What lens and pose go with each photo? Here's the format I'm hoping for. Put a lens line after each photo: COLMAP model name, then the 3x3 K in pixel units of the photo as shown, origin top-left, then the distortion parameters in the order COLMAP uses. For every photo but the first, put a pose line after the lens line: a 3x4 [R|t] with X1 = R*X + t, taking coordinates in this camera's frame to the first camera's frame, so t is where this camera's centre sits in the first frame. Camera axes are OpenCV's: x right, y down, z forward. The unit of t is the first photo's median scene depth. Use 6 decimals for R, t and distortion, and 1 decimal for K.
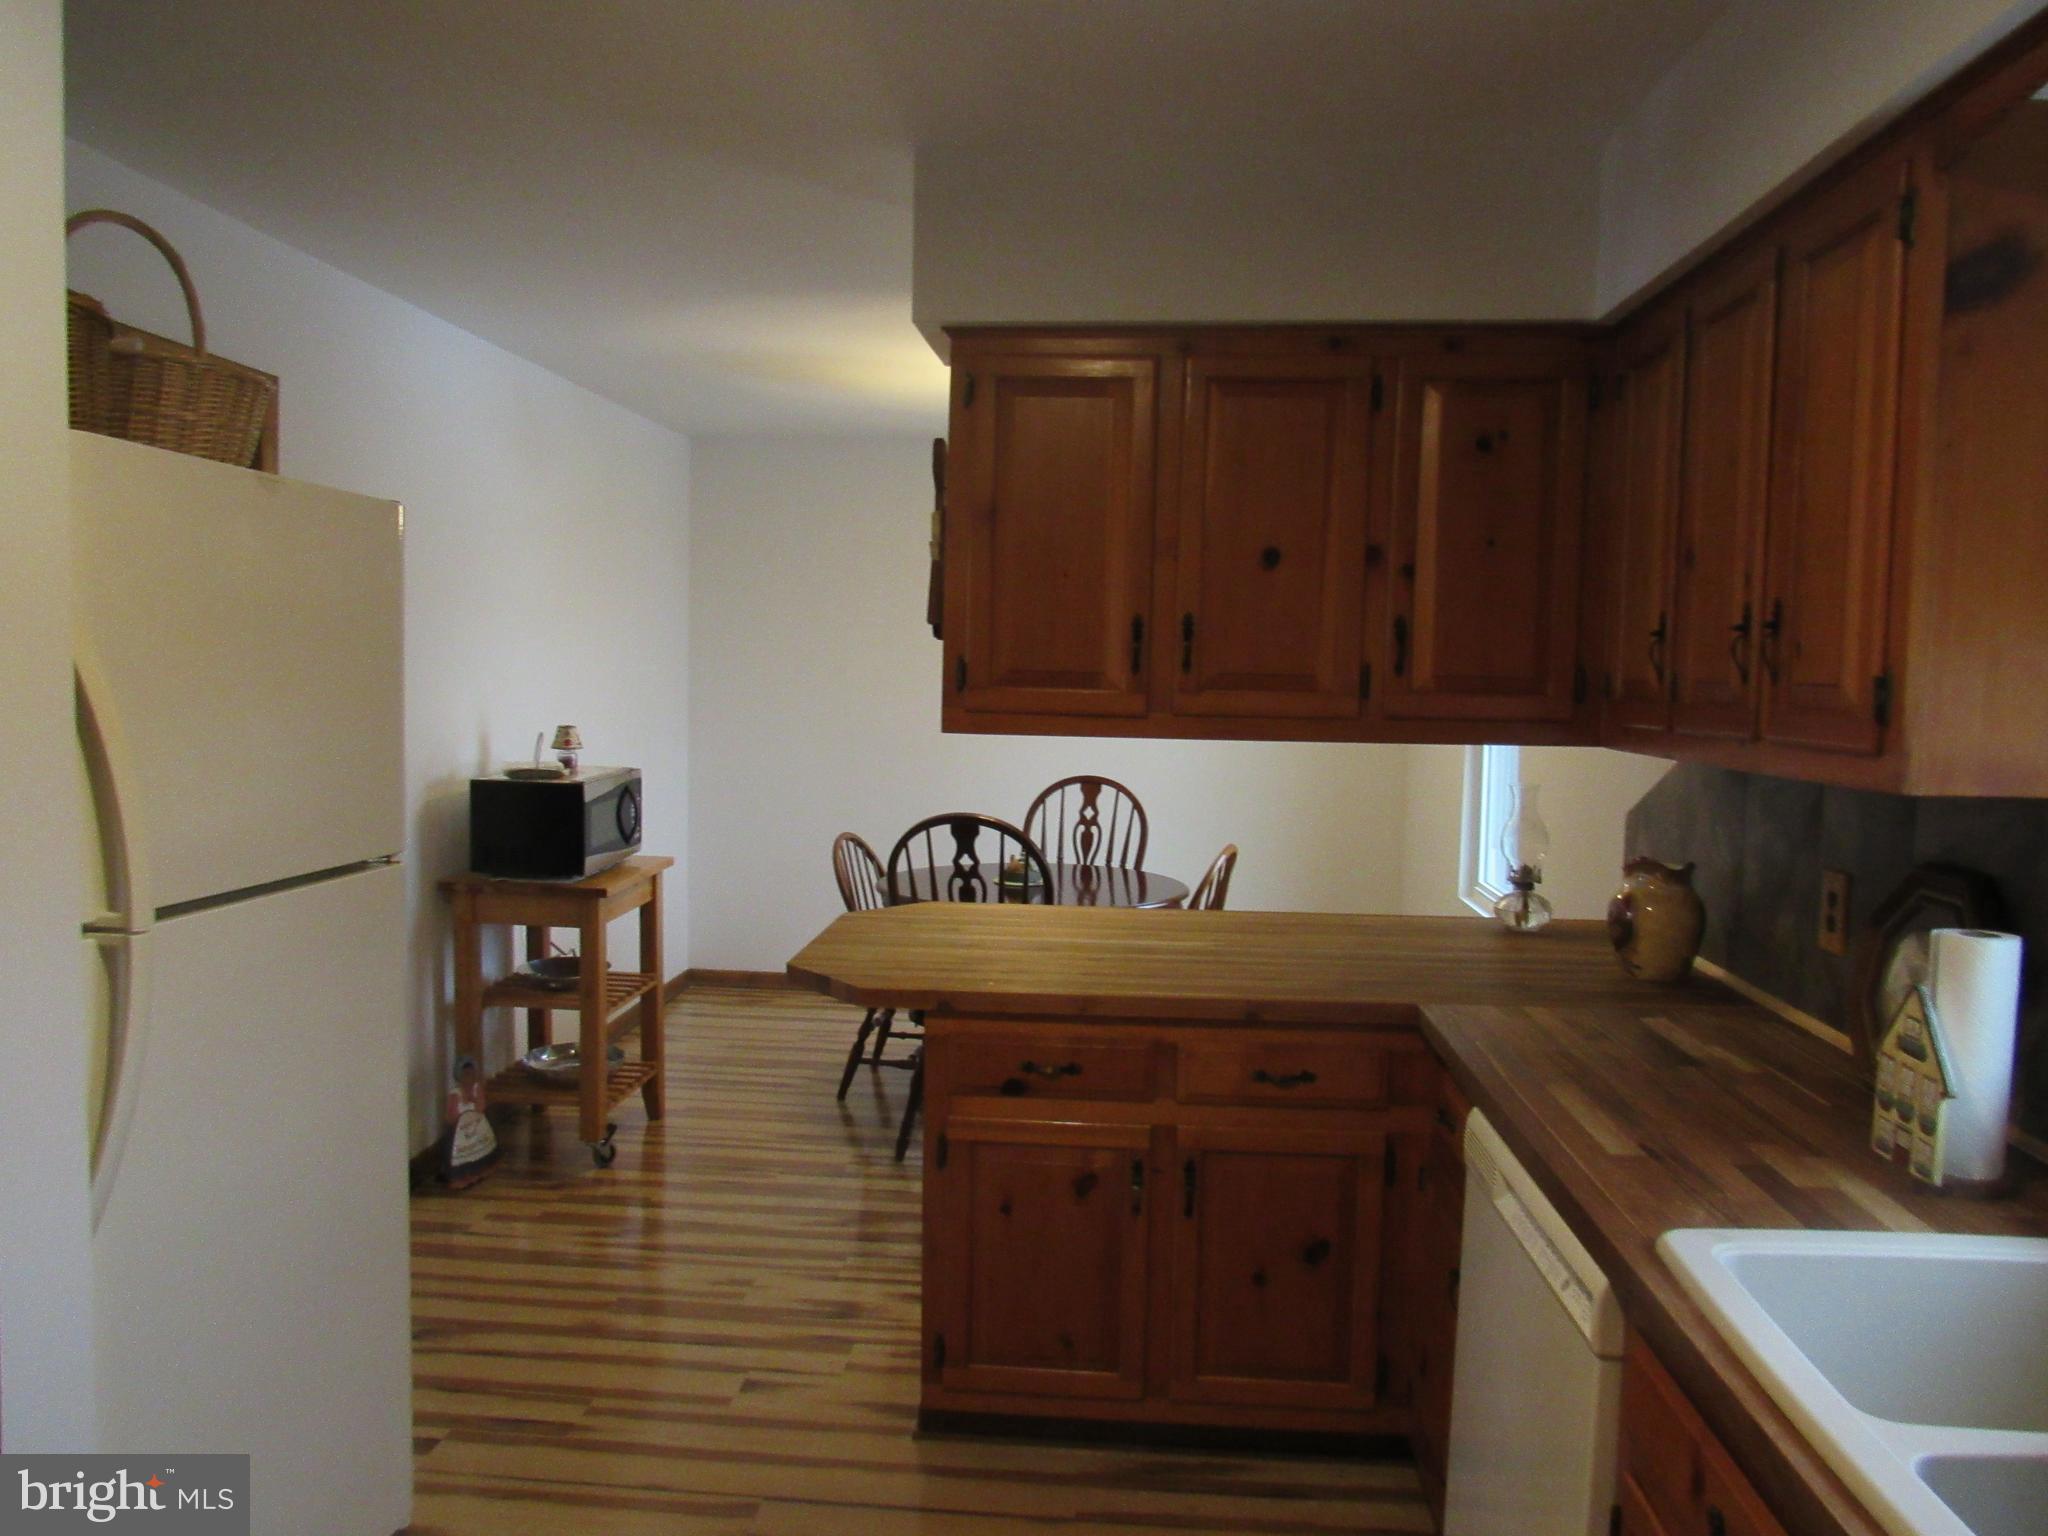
lens RADIAL K [[1466.8, 0, 1029.4], [0, 1466.8, 762.3], [0, 0, 1]] dist [-0.032131, 0.003056]
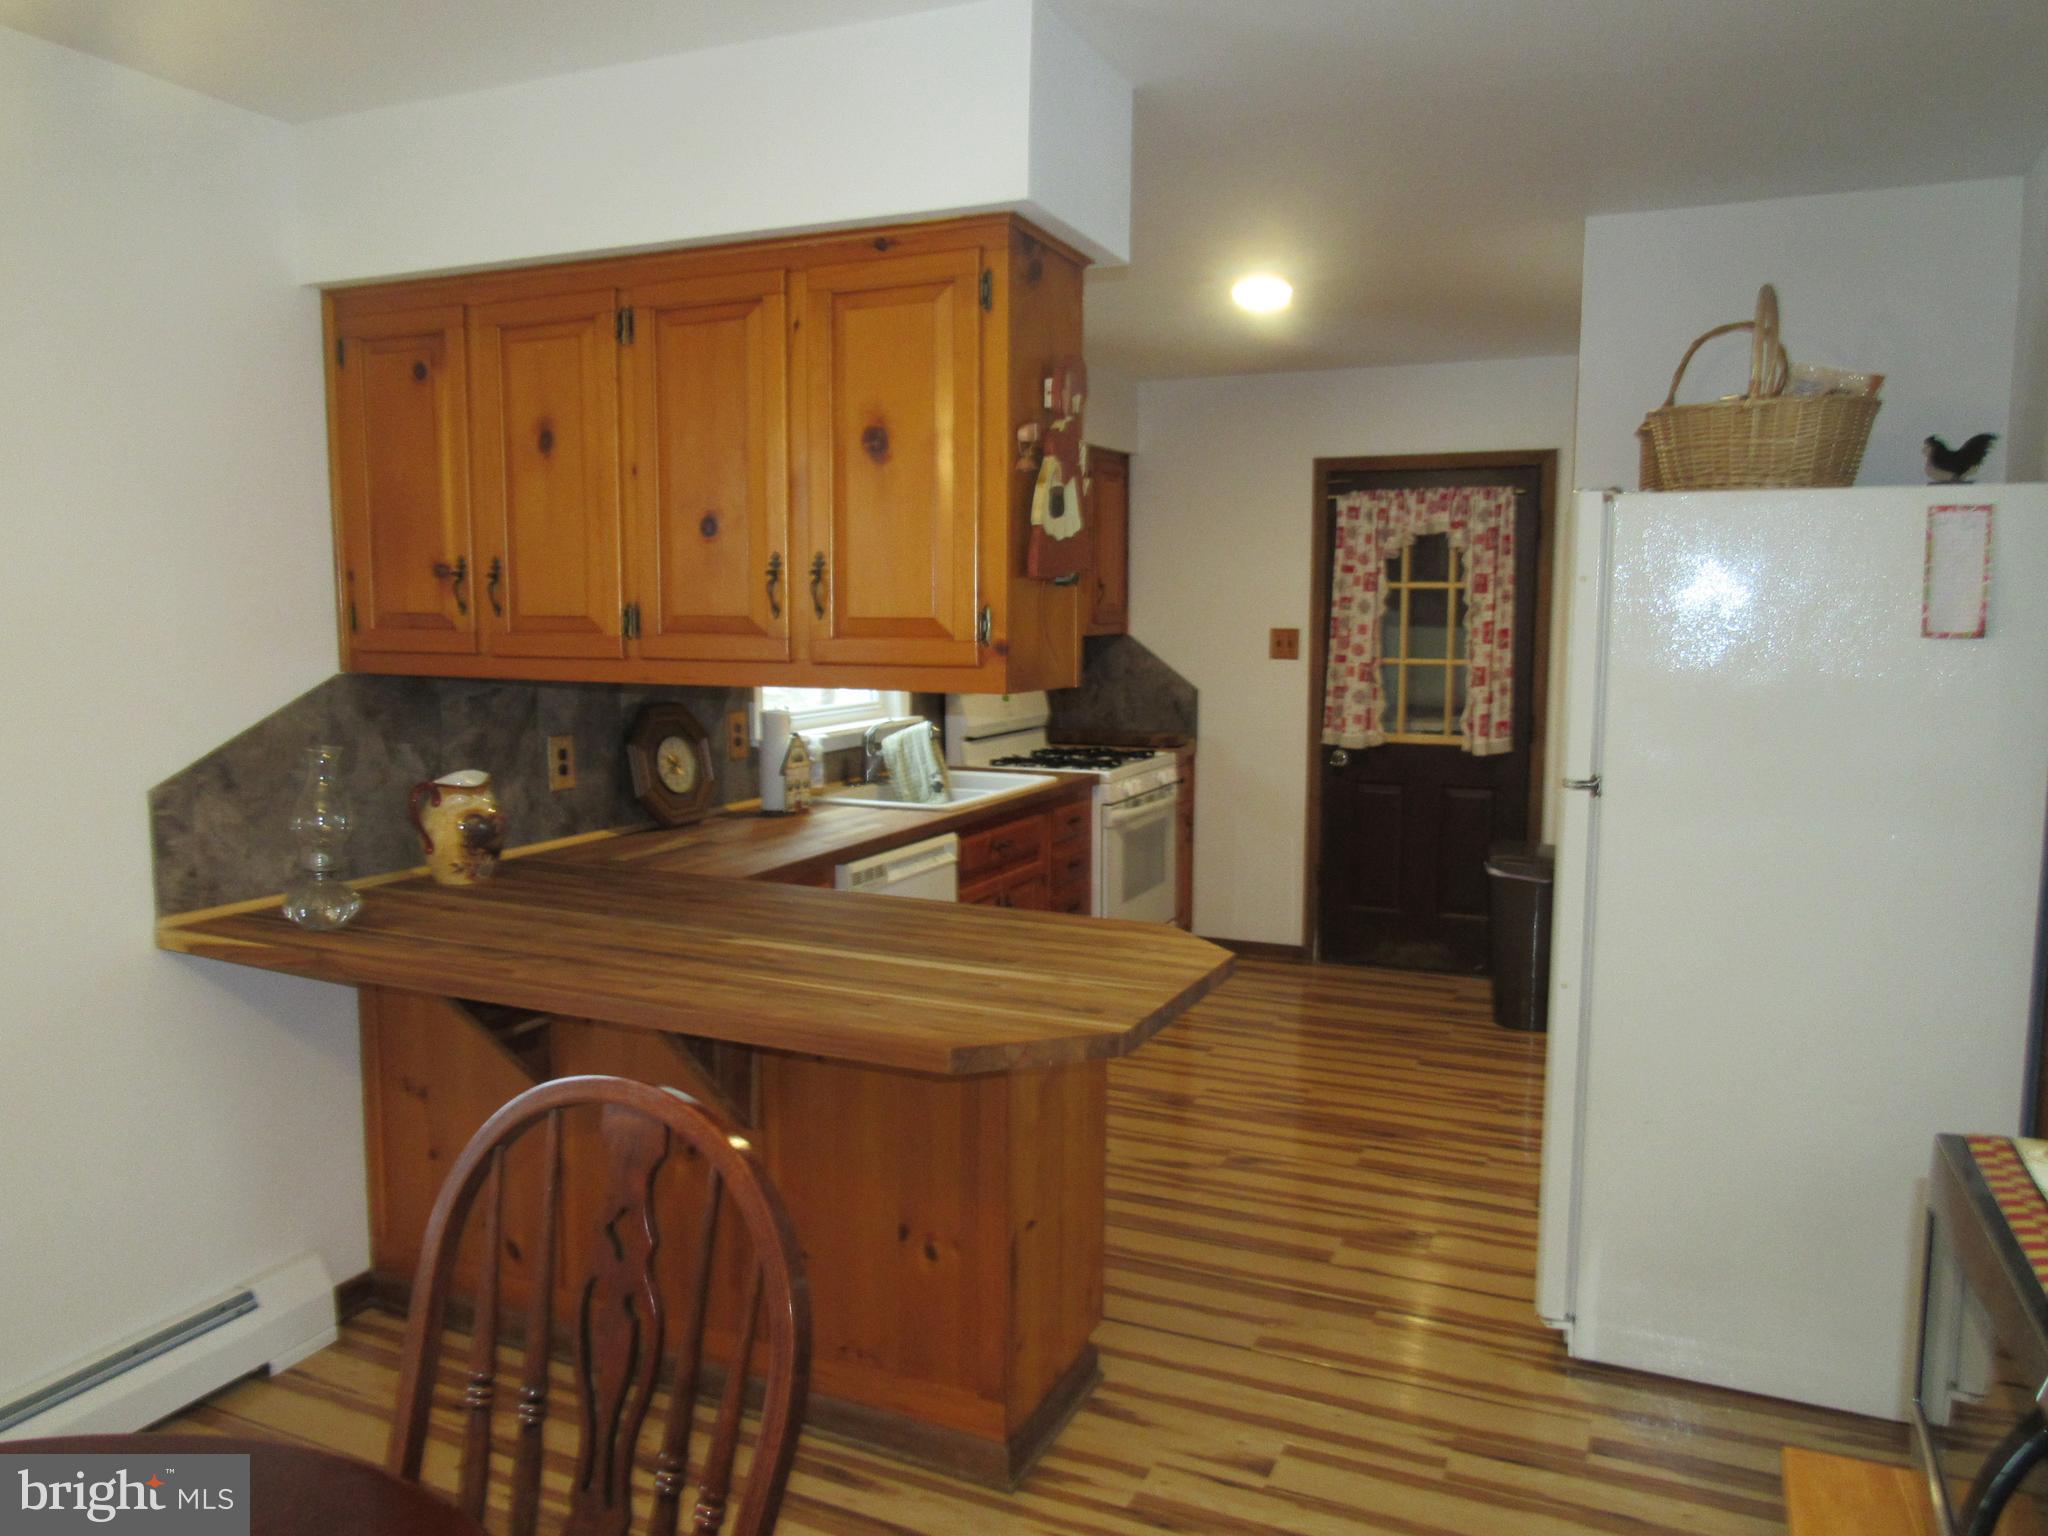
lens RADIAL K [[1466.8, 0, 1018.3], [0, 1466.8, 776.4], [0, 0, 1]] dist [-0.032131, 0.003056]
pose [[-0.939373, -0.061729, 0.337294, -0.173048], [0.000659, 0.983336, 0.181798, -0.069042], [-0.342895, 0.170999, -0.923679, 0.957445]]
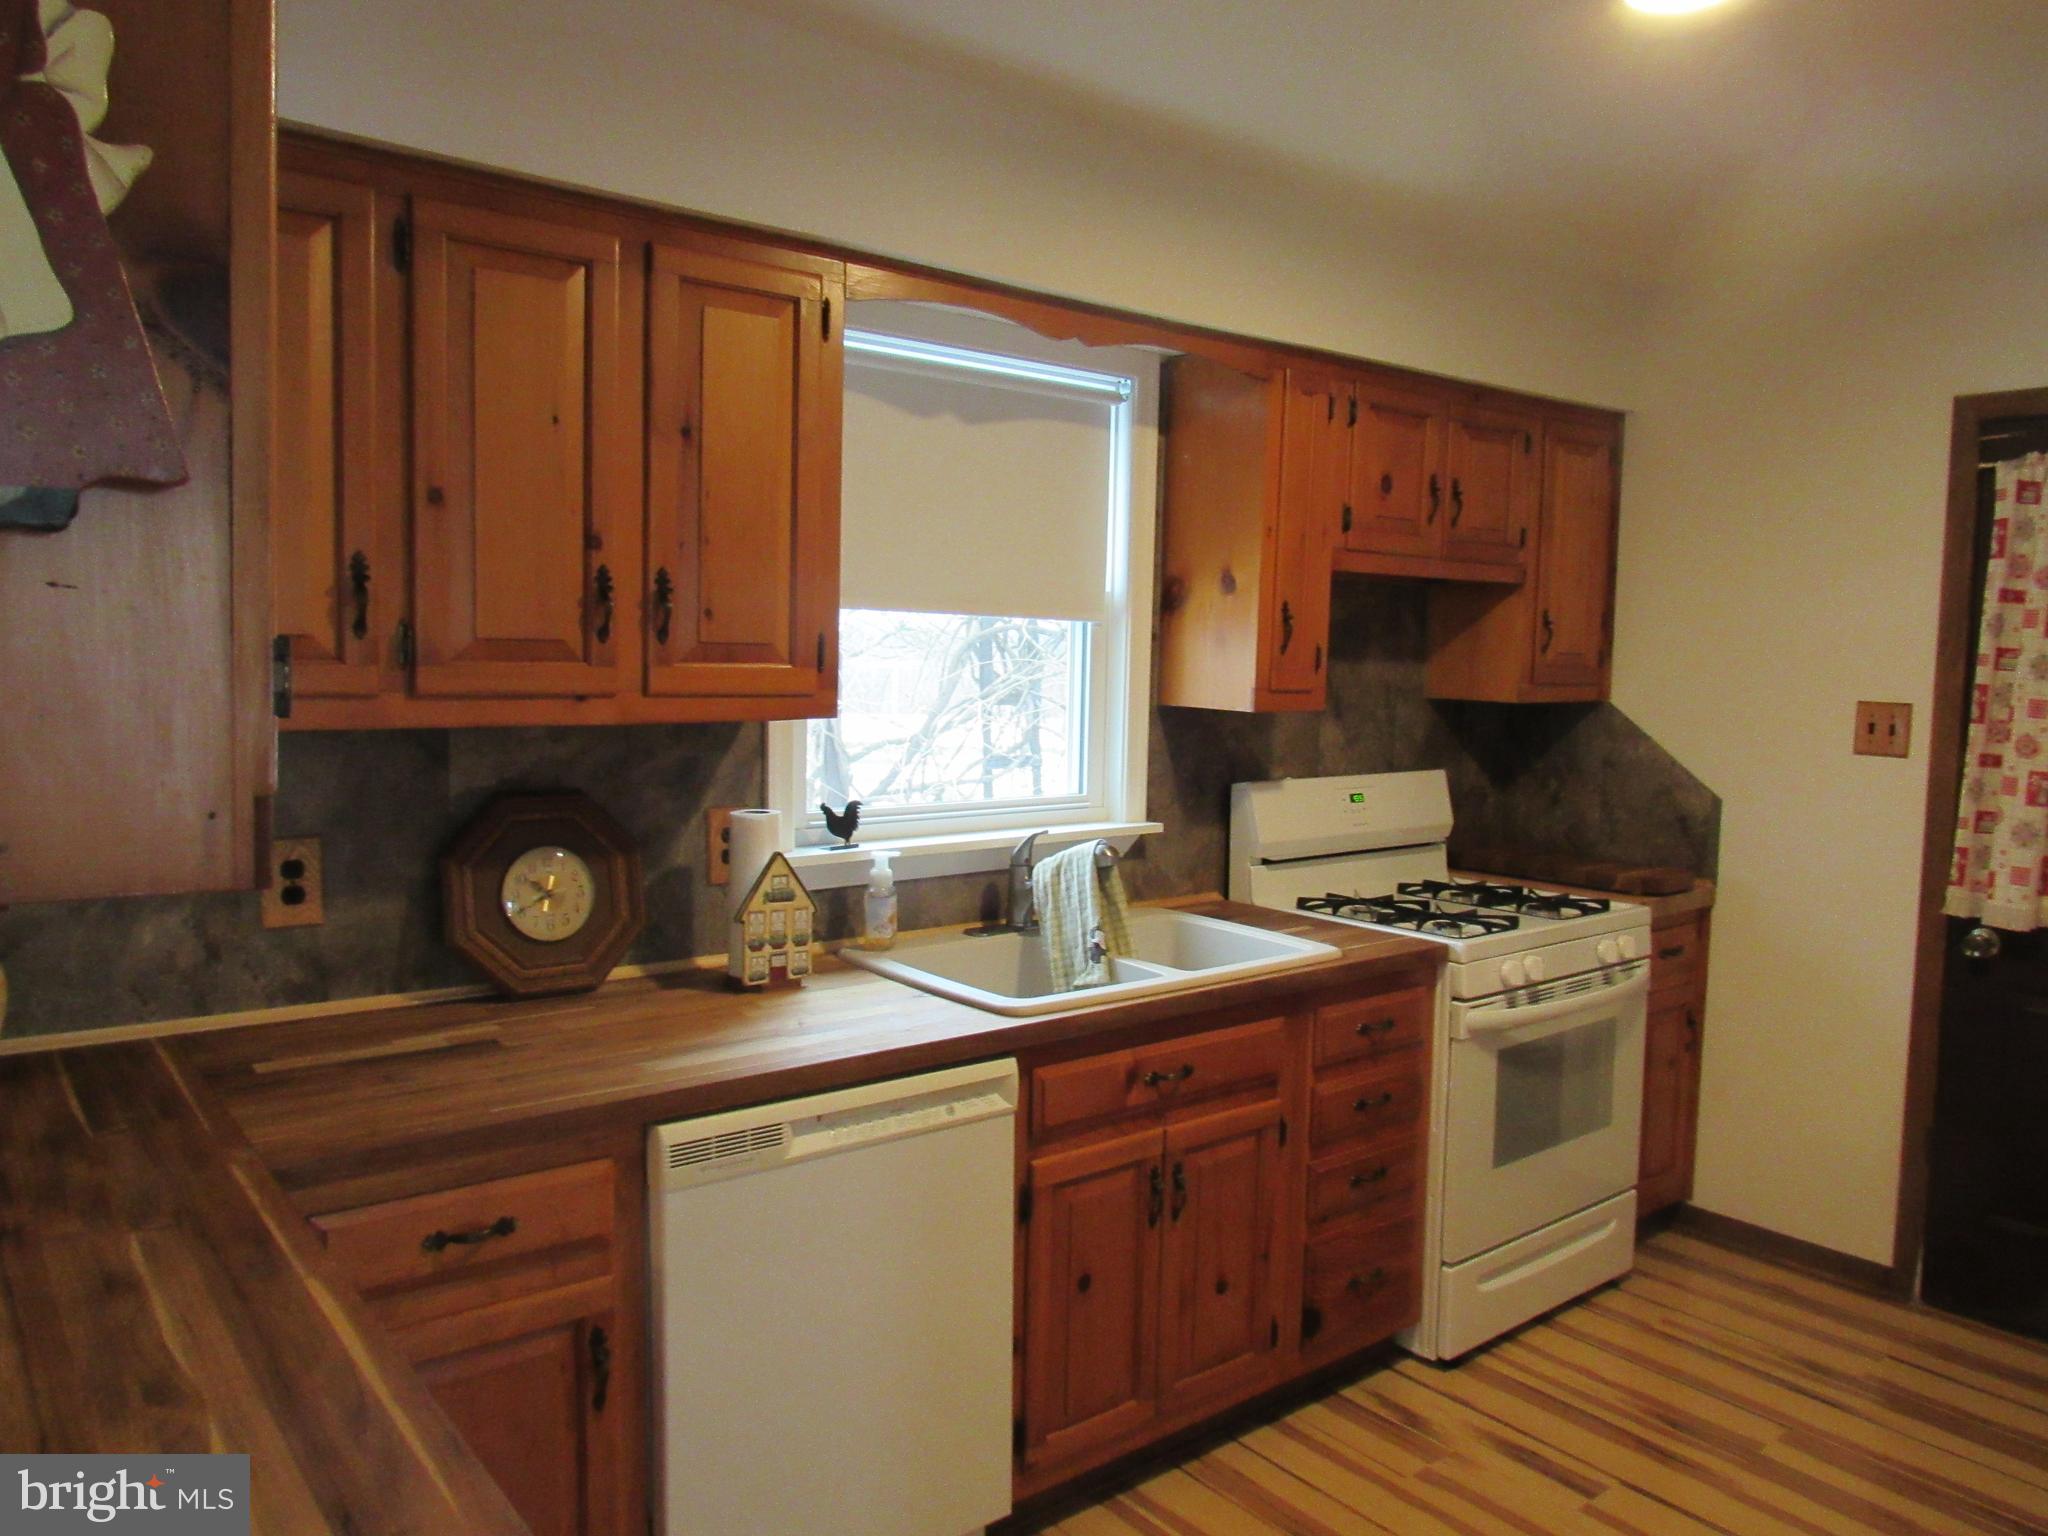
lens RADIAL K [[1466.8, 0, 1018.0], [0, 1466.8, 764.5], [0, 0, 1]] dist [-0.032131, 0.003056]
pose [[-0.684322, -0.094574, 0.723020, -0.178735], [0.010215, 0.990213, 0.139191, -0.041609], [-0.729108, 0.102637, -0.676659, 0.546013]]
